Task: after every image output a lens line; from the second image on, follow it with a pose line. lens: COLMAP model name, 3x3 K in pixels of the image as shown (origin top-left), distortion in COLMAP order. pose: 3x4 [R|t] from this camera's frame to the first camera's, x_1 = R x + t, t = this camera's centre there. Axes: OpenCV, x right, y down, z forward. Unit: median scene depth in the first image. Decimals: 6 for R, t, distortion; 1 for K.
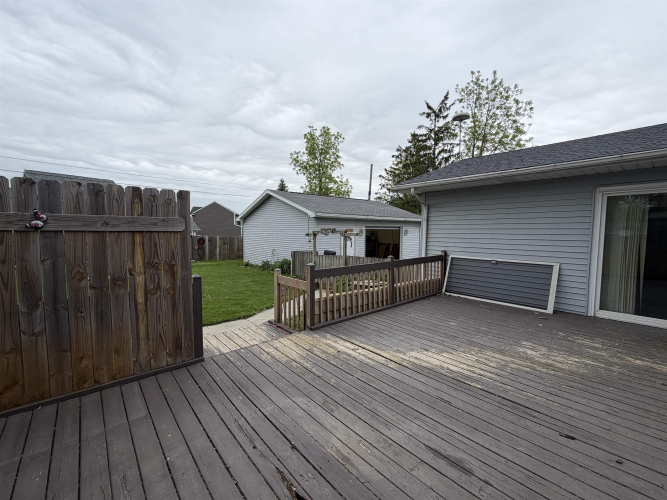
lens RADIAL K [[289.8, 0, 333.5], [0, 289.8, 250.0], [0, 0, 1]] dist [0.000436, -0.000096]
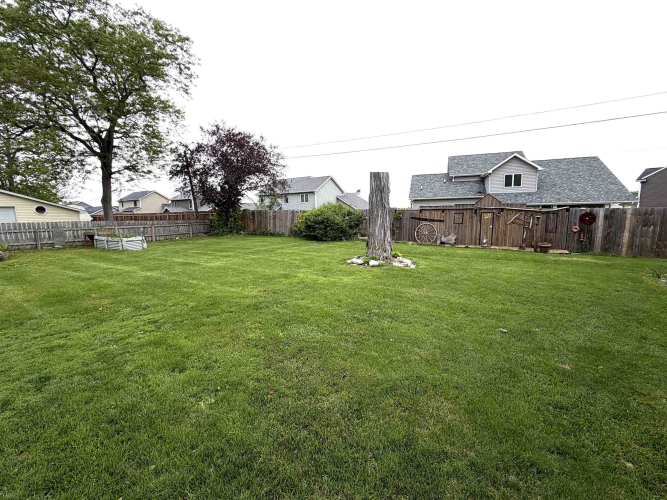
lens RADIAL K [[292.8, 0, 333.5], [0, 292.8, 250.0], [0, 0, 1]] dist [0.000030, 0.000015]
pose [[0.270249, 0.109333, -0.956562, -0.250868], [-0.042826, 0.993913, 0.101503, -0.035676], [0.961838, 0.013535, 0.273286, 2.252937]]
